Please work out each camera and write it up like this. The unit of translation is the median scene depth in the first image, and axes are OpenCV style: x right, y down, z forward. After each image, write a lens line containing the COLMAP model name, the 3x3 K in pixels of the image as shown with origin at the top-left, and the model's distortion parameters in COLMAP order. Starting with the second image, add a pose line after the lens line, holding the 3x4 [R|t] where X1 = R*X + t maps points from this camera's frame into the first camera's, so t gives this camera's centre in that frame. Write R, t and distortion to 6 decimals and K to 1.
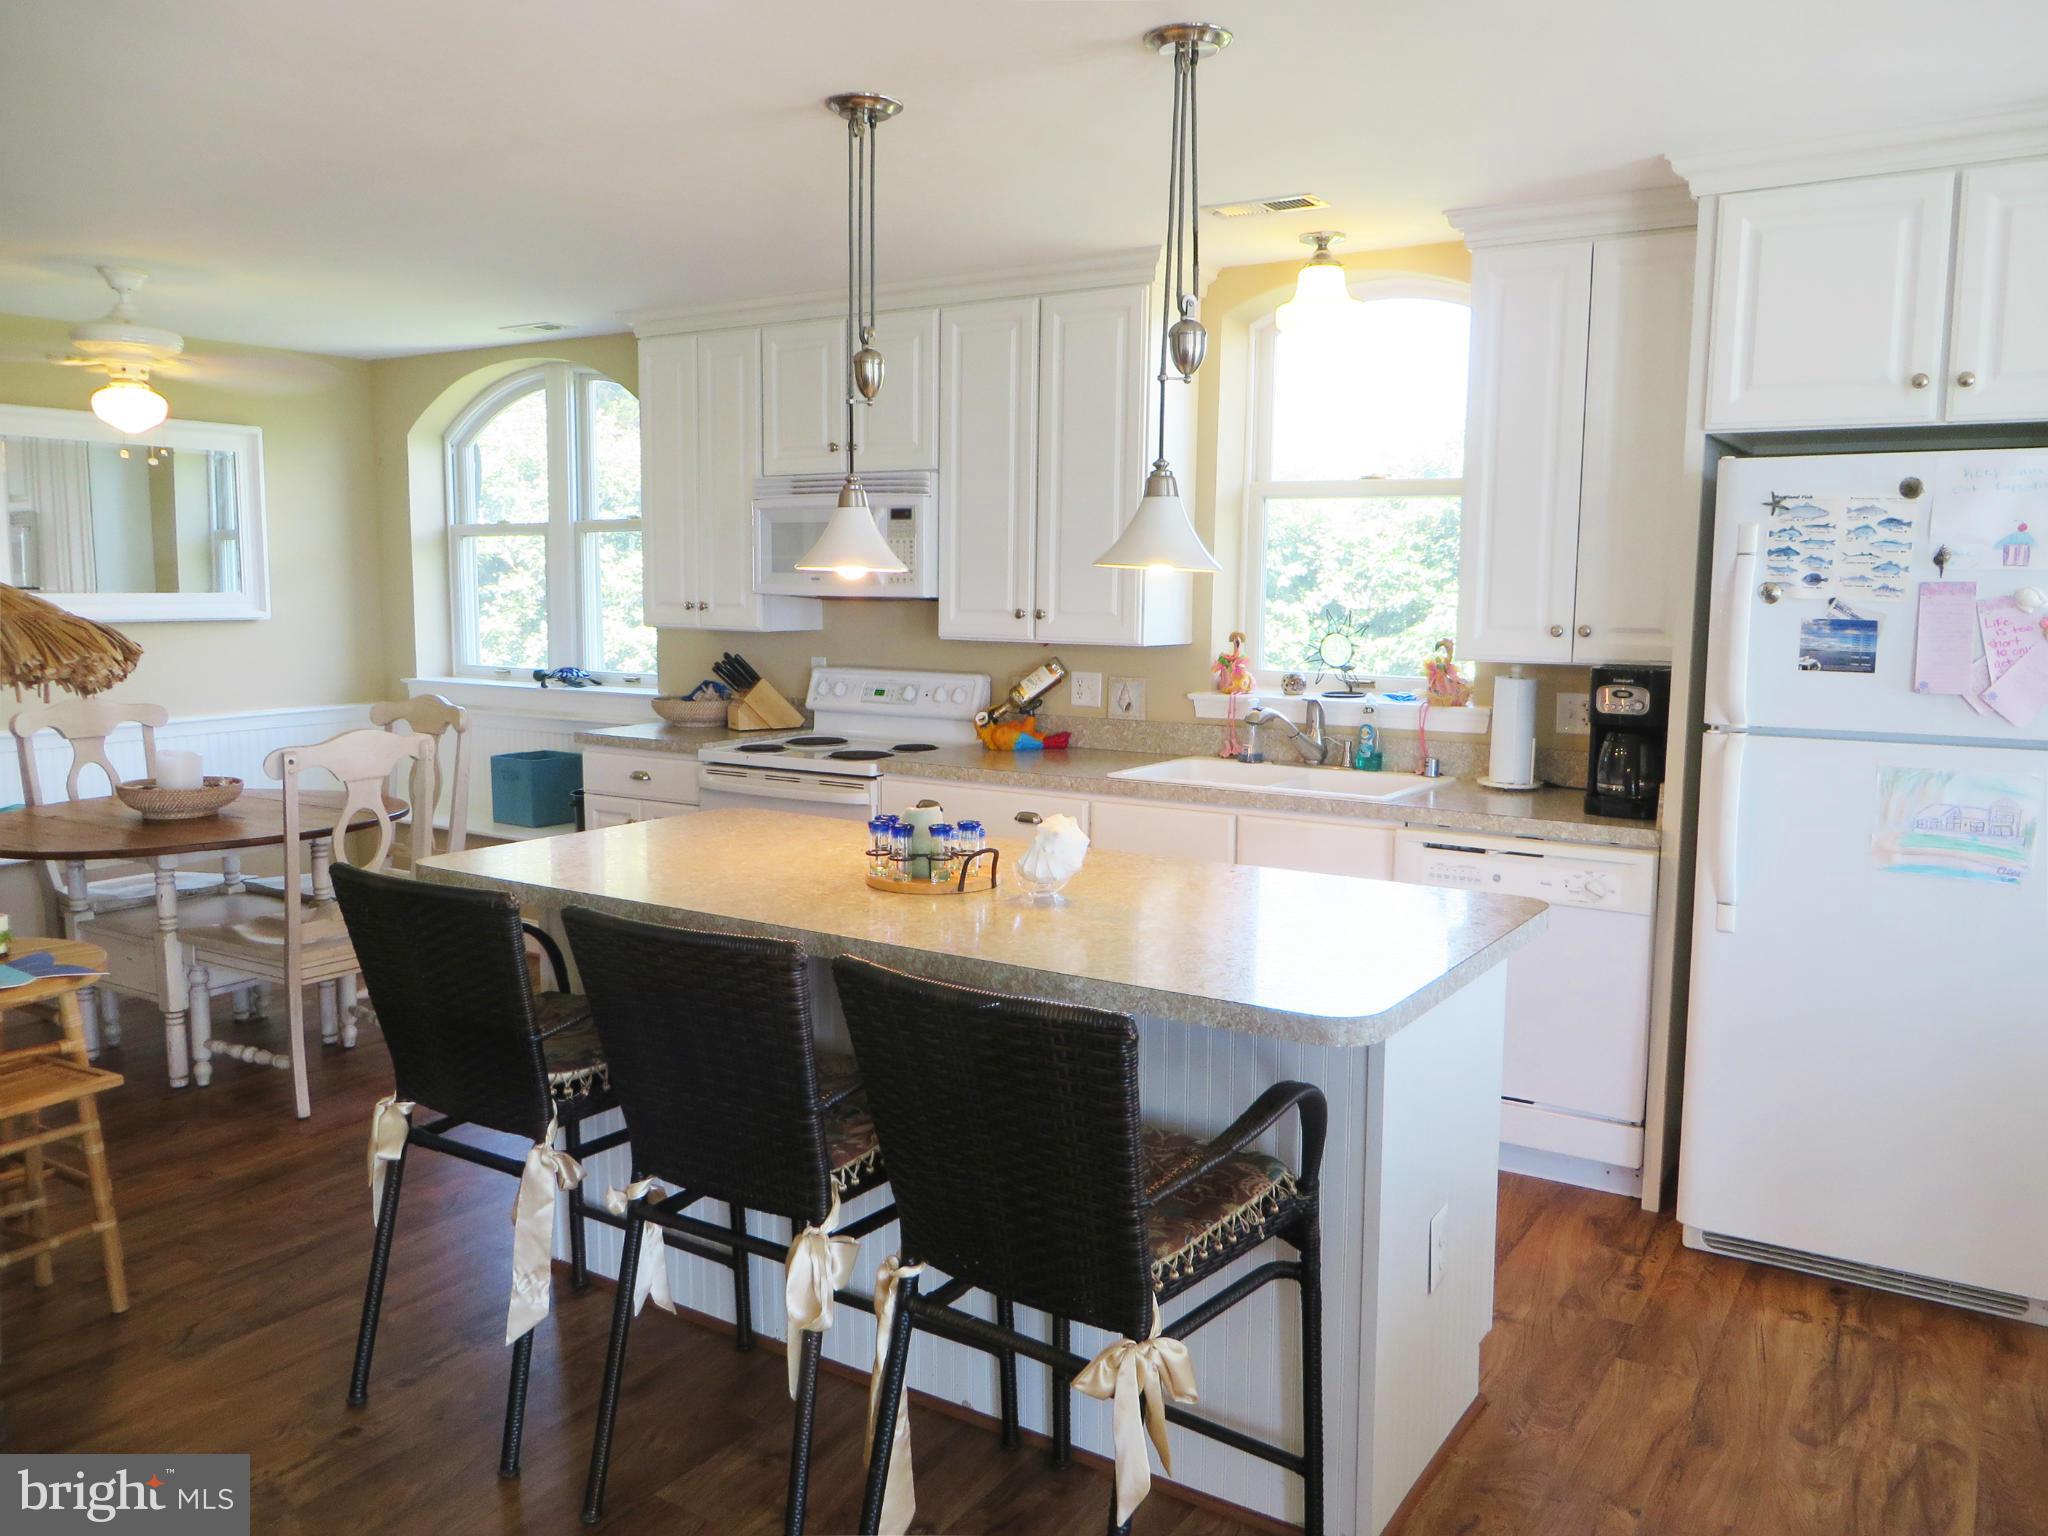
lens RADIAL K [[1541.5, 0, 1030.7], [0, 1541.5, 761.1], [0, 0, 1]] dist [-0.014877, -0.001639]
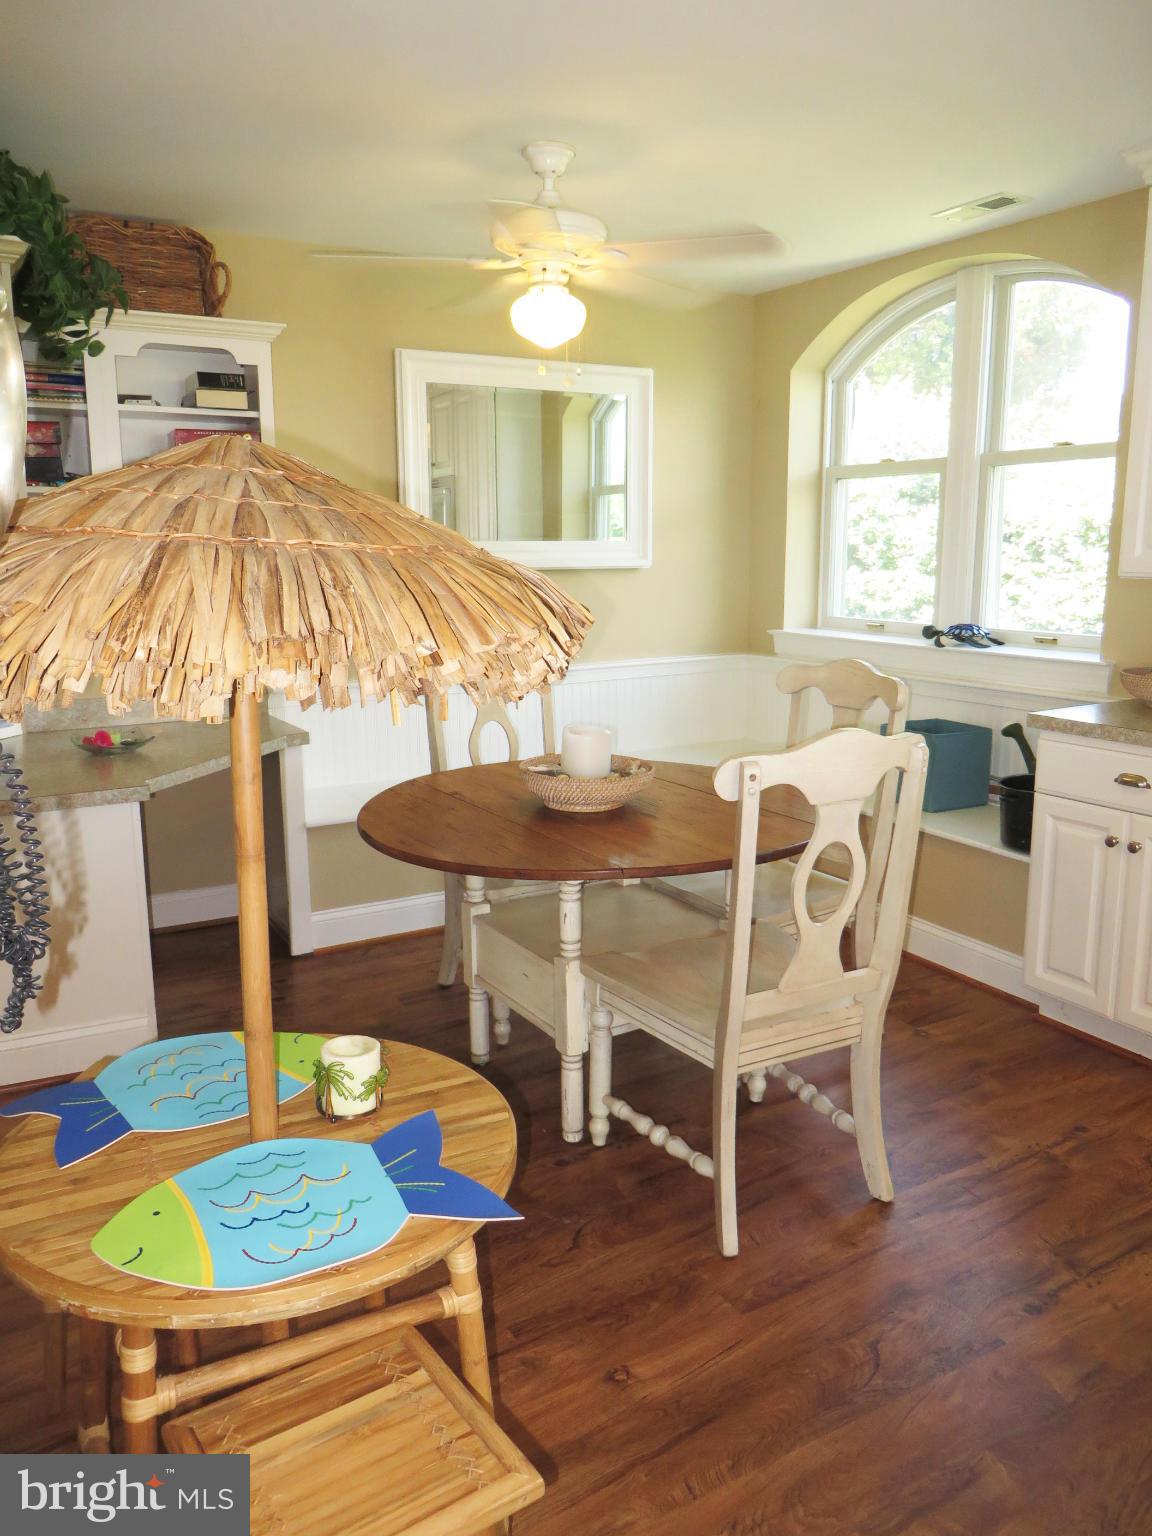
lens RADIAL K [[1156.2, 0, 568.1], [0, 1156.2, 758.1], [0, 0, 1]] dist [-0.014877, -0.001639]
pose [[0.887933, 0.075772, -0.453689, -0.218248], [-0.043787, 0.995783, 0.080612, -0.030704], [0.457884, -0.051713, 0.887506, 0.344151]]
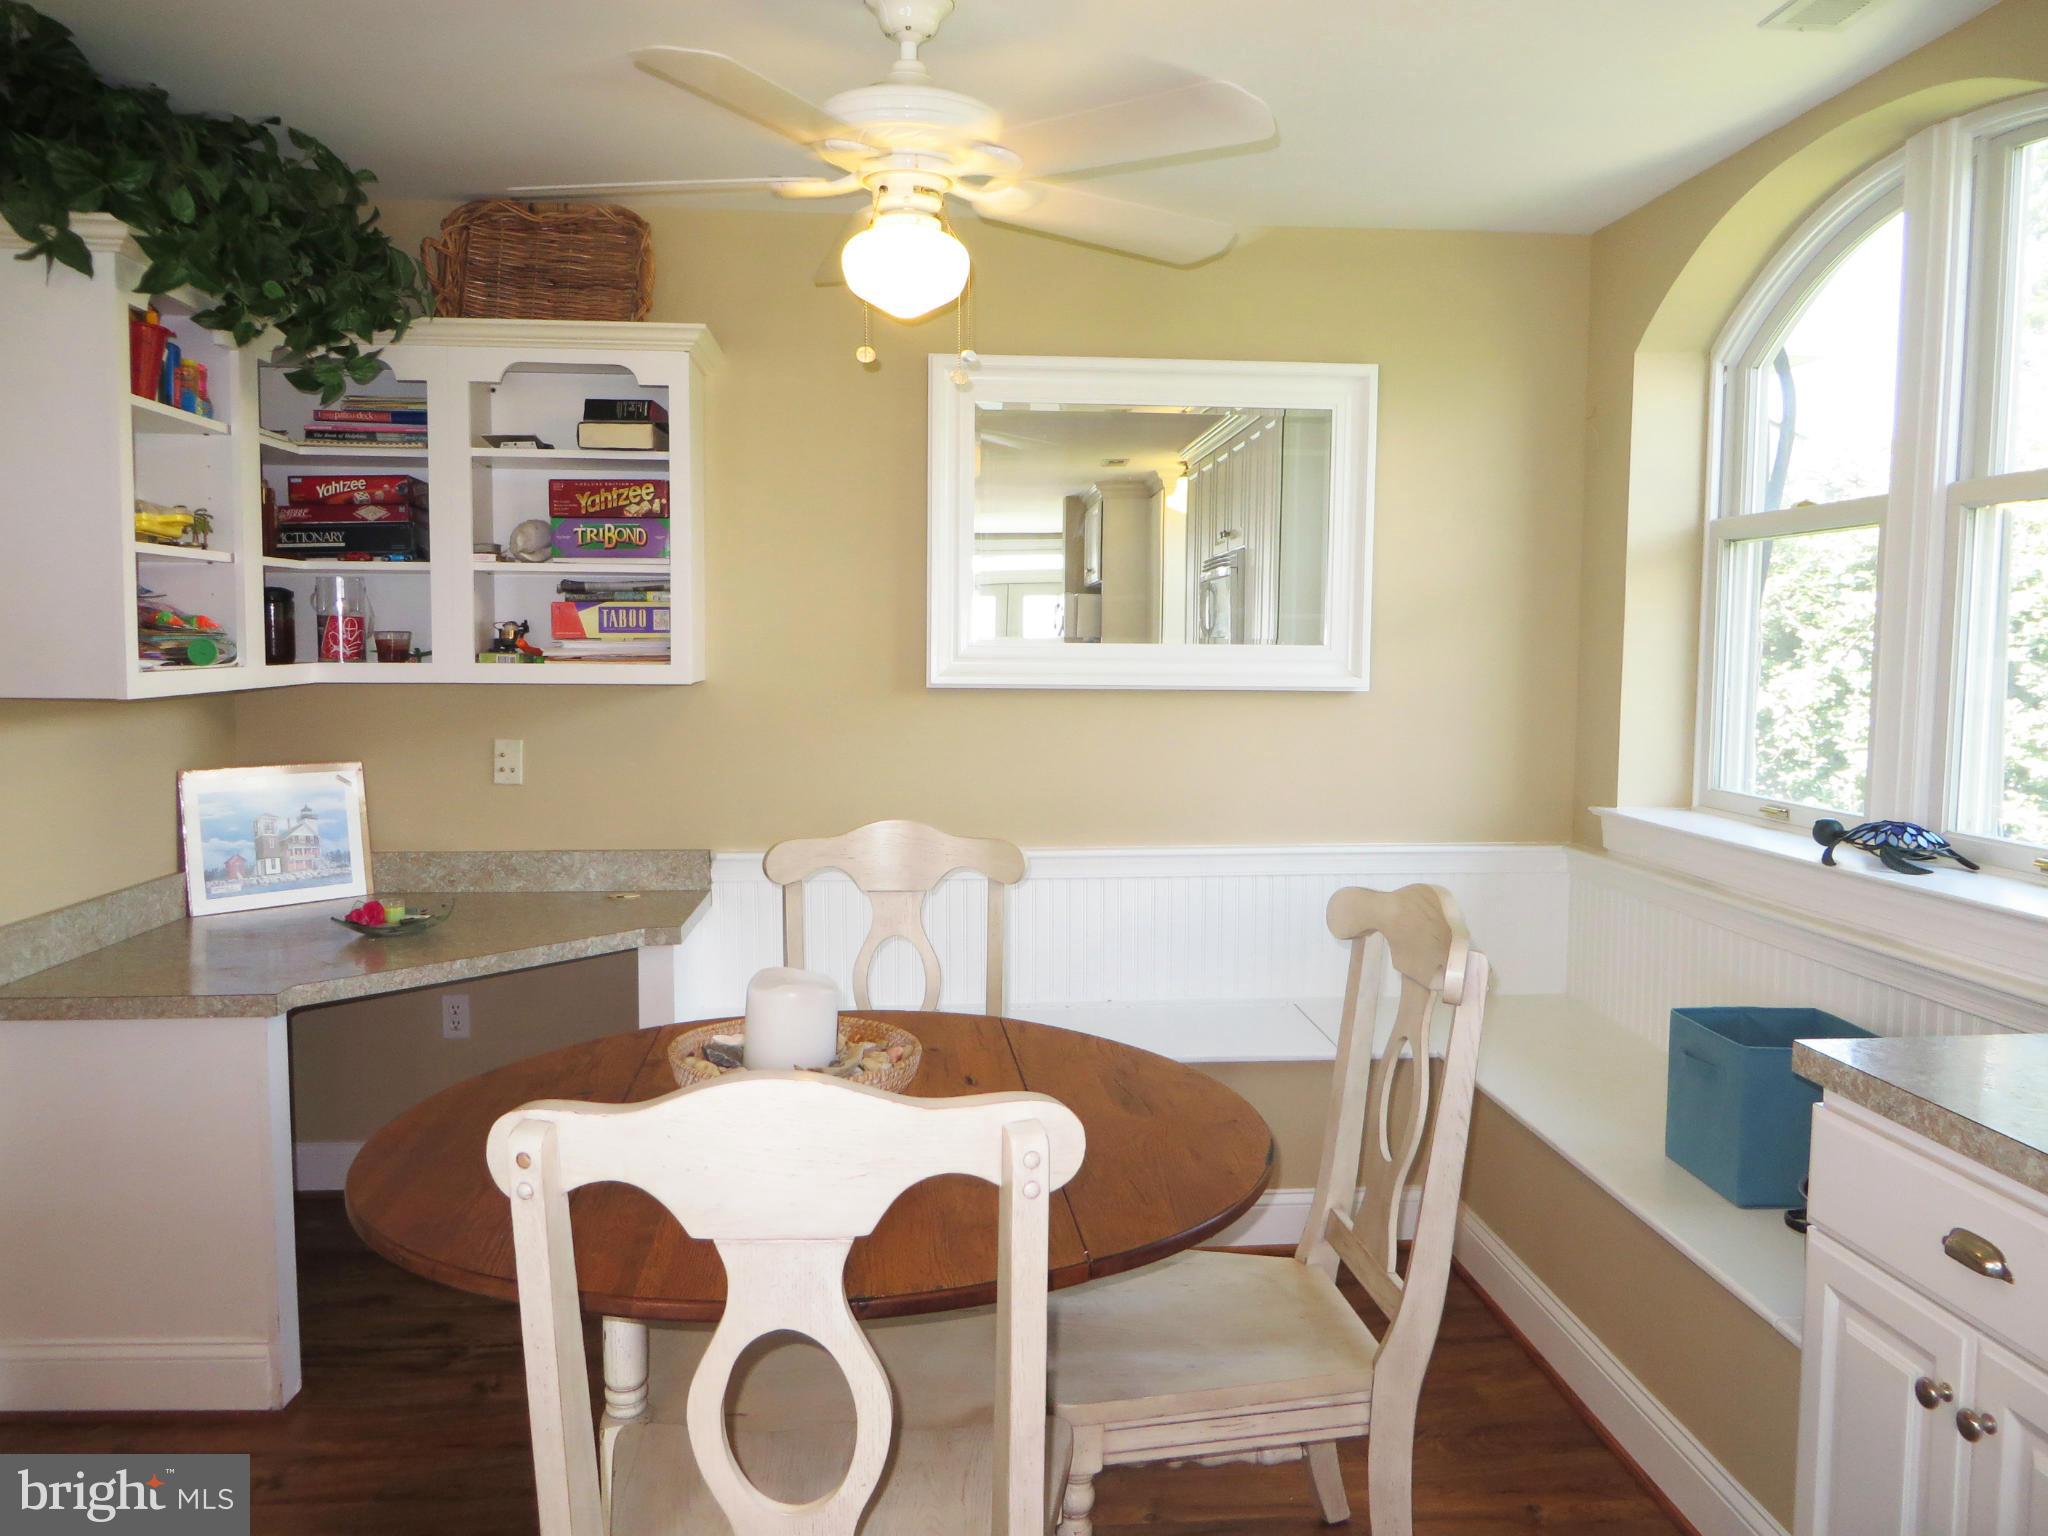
lens RADIAL K [[1541.5, 0, 1008.9], [0, 1541.5, 765.7], [0, 0, 1]] dist [-0.014877, -0.001639]
pose [[0.609866, 0.061905, -0.790083, -0.126341], [-0.096772, 0.995301, 0.003286, -0.059156], [0.786574, 0.074454, 0.612991, 0.597668]]
